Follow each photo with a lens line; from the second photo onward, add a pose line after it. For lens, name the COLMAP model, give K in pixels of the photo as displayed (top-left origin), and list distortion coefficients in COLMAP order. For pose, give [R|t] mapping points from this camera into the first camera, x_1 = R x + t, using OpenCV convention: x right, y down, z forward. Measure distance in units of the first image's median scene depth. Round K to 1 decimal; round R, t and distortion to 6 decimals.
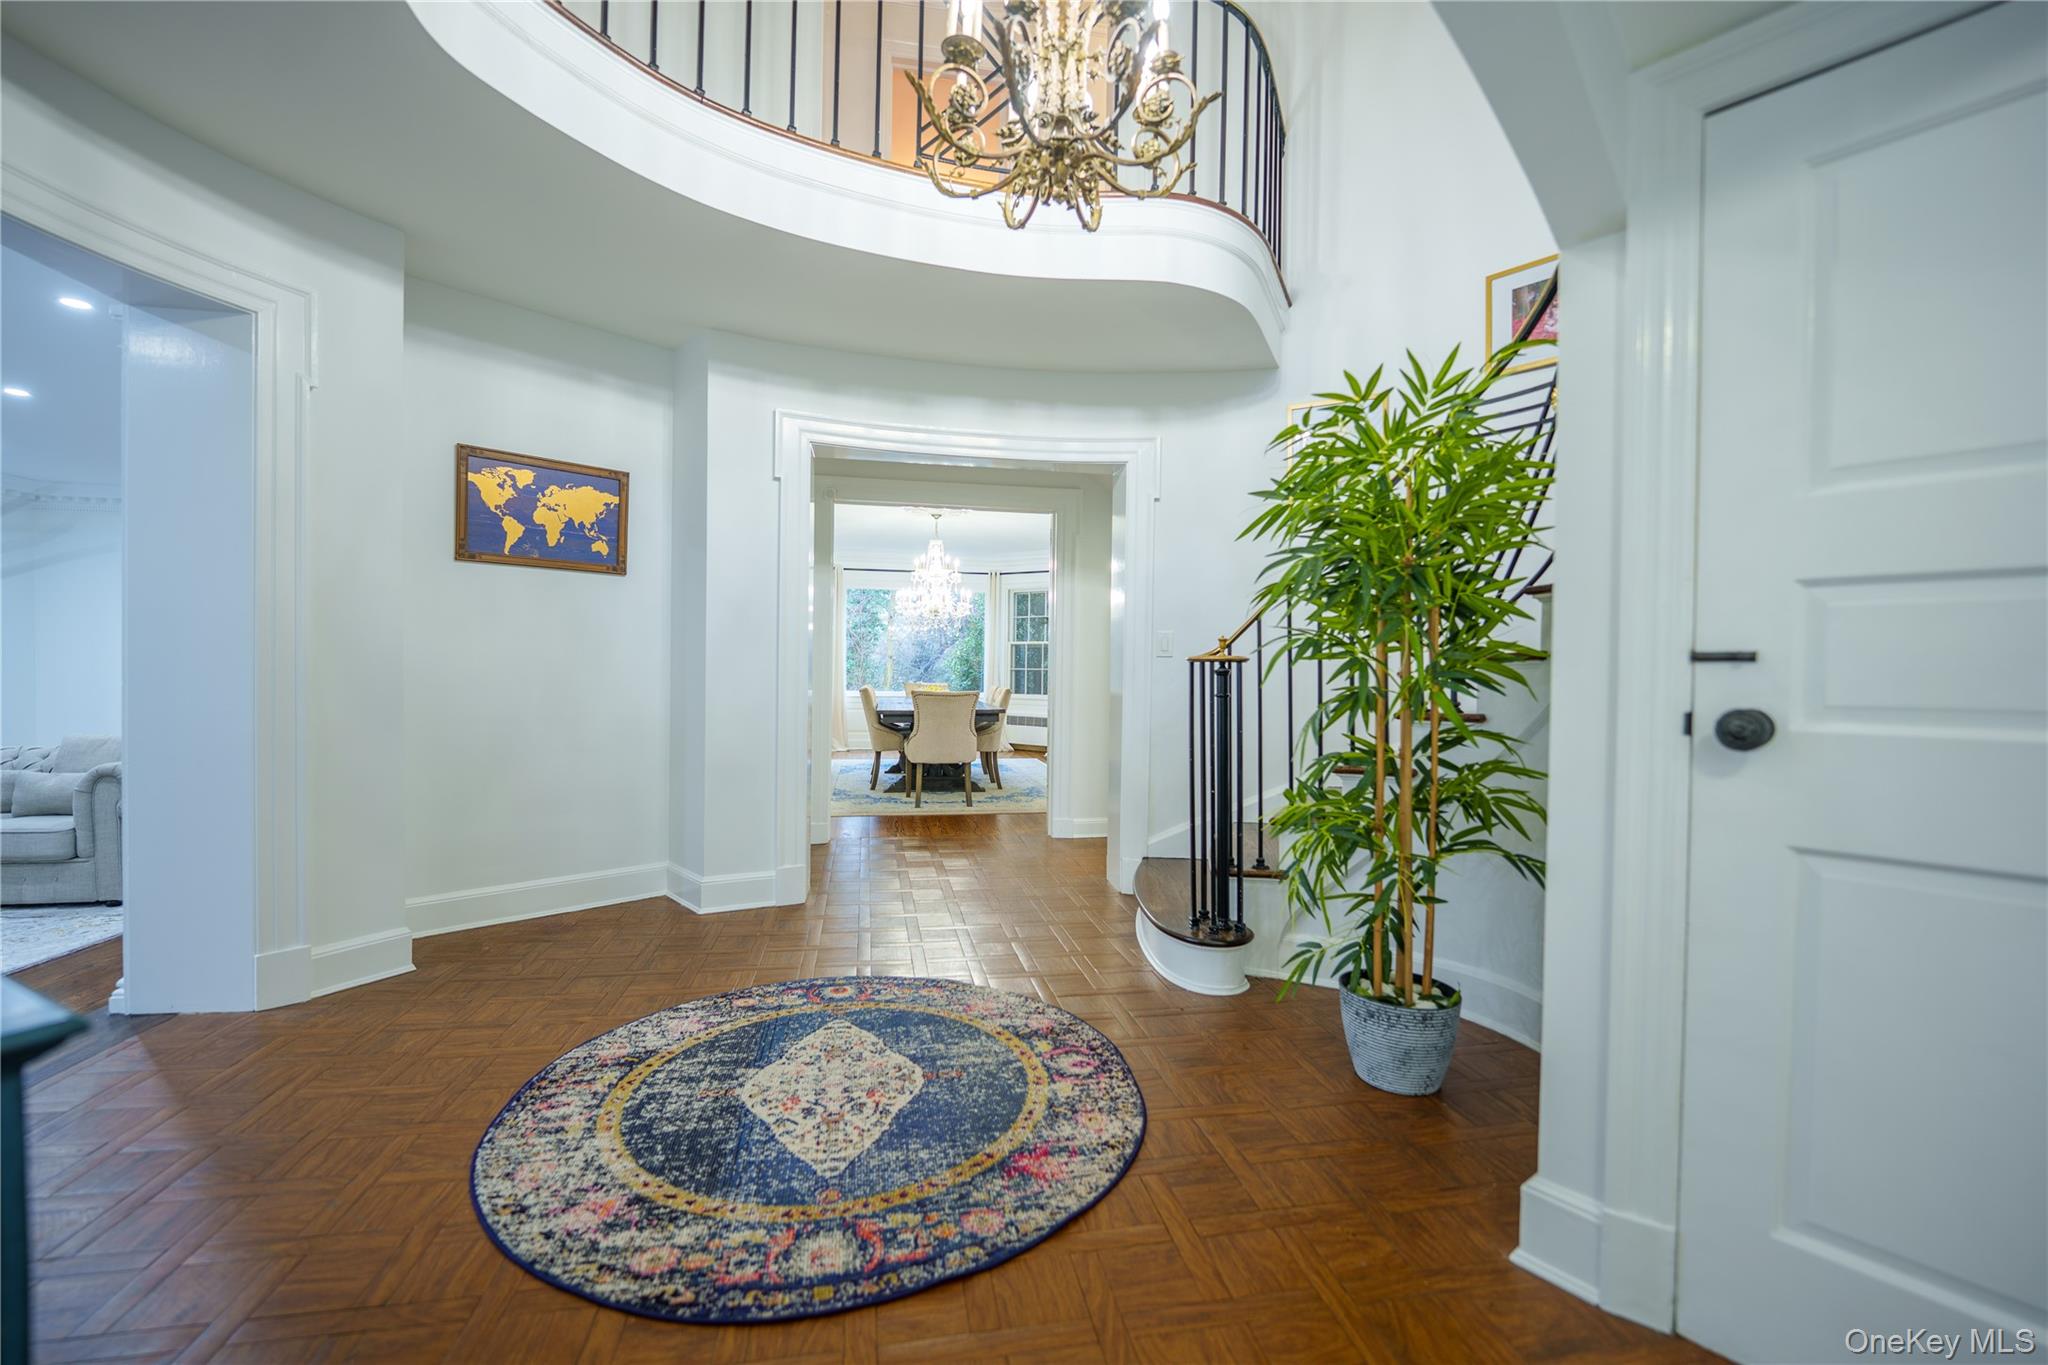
lens RADIAL K [[832.5, 0, 1028.0], [0, 832.5, 677.1], [0, 0, 1]] dist [-0.008789, -0.000177]
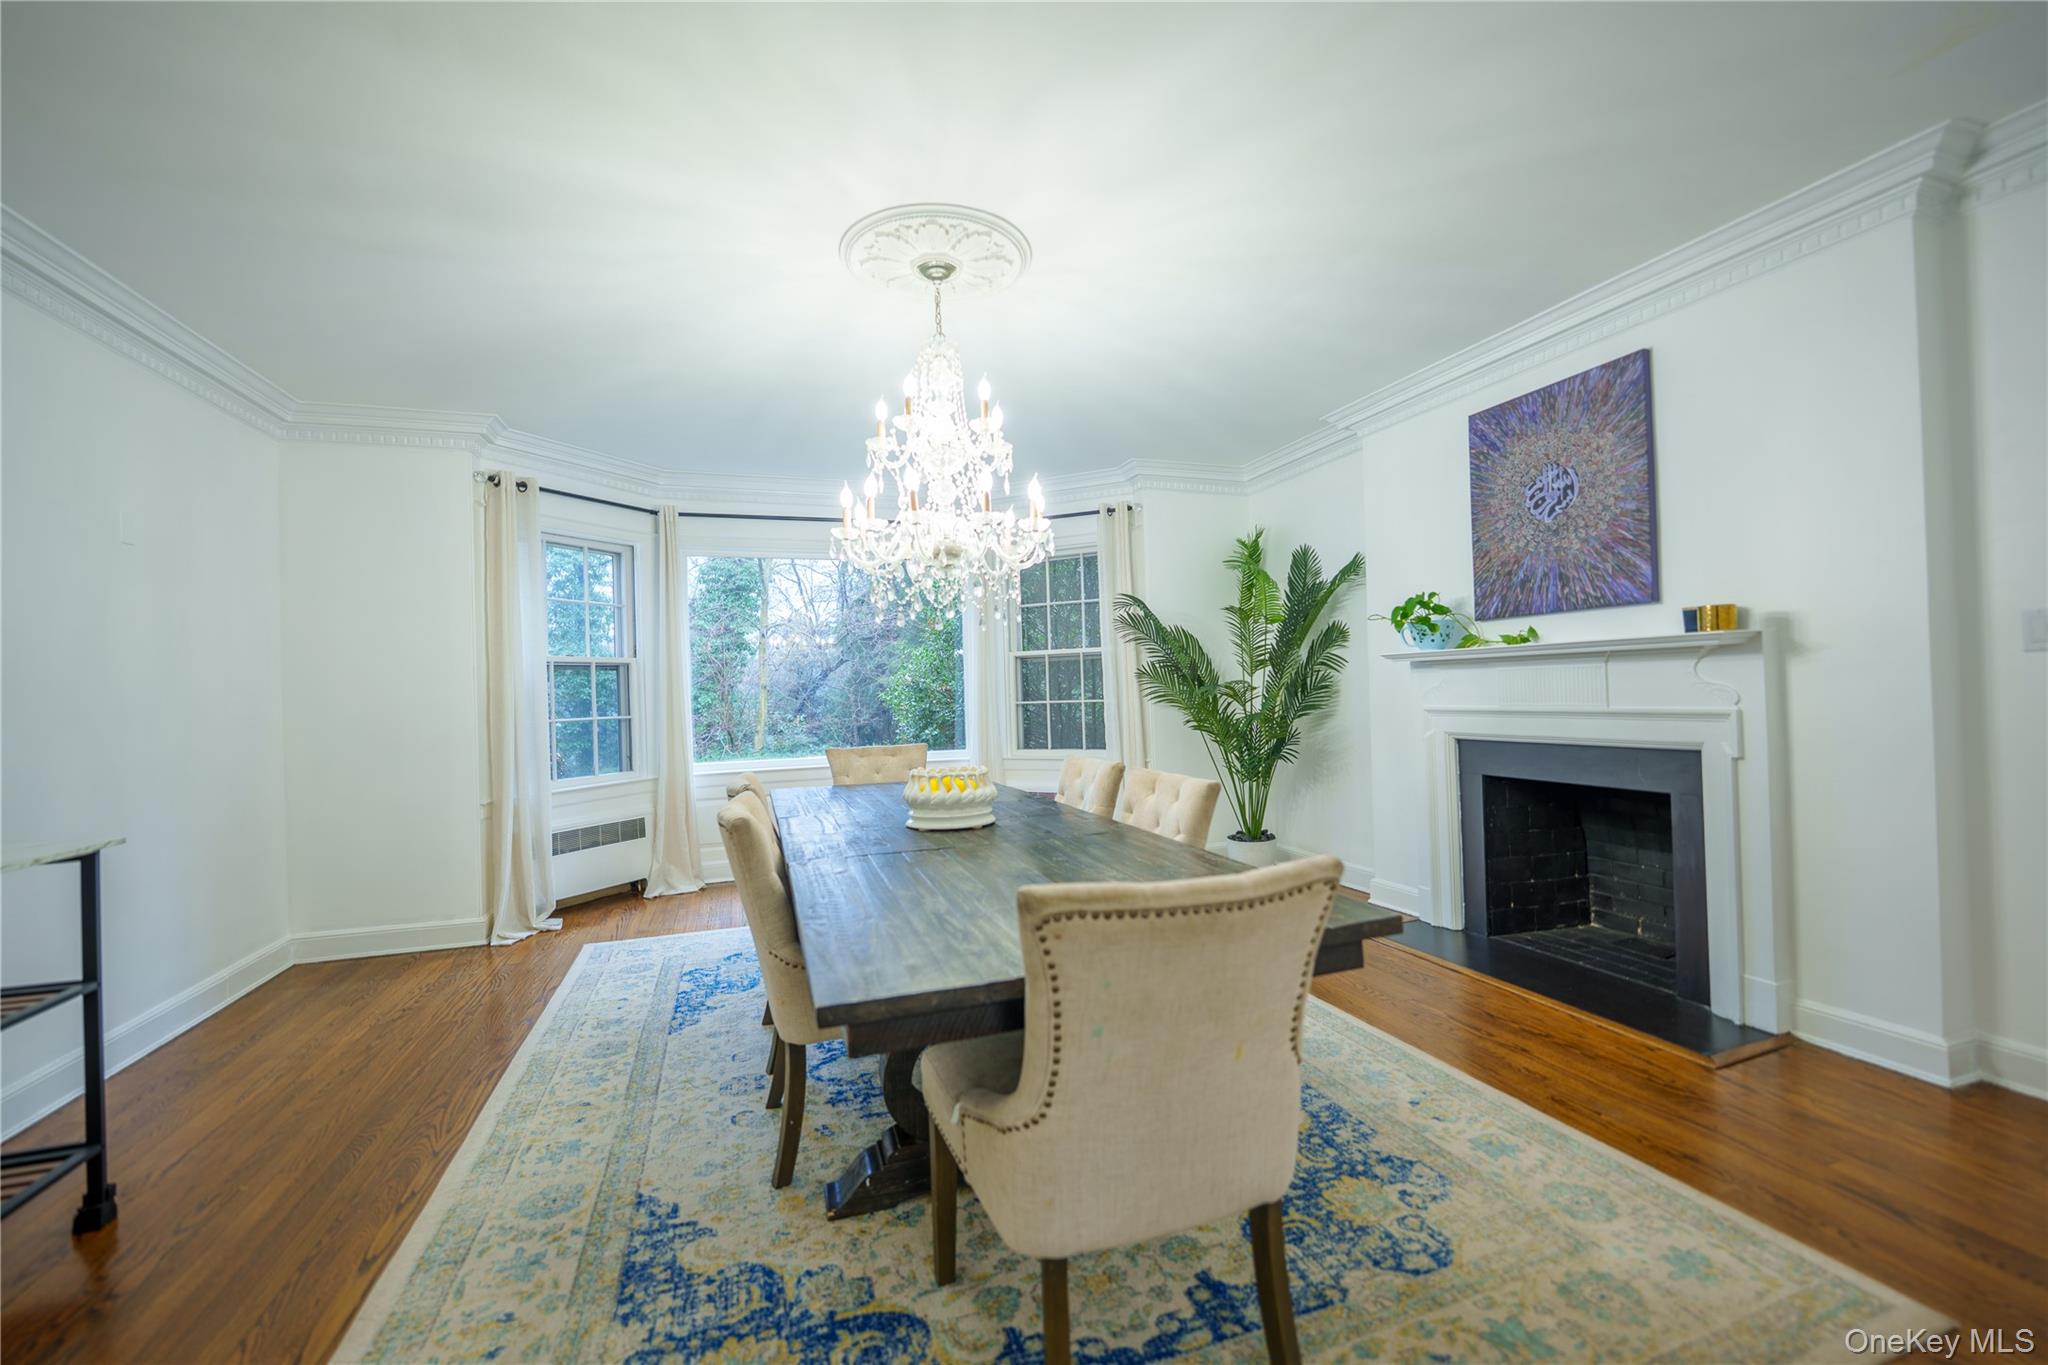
lens RADIAL K [[832.5, 0, 1025.4], [0, 832.5, 684.1], [0, 0, 1]] dist [-0.008789, -0.000177]
pose [[0.988420, -0.034102, 0.147861, -0.239828], [0.036842, 0.999196, -0.015831, -0.033671], [-0.147202, 0.021095, 0.988881, 1.204991]]
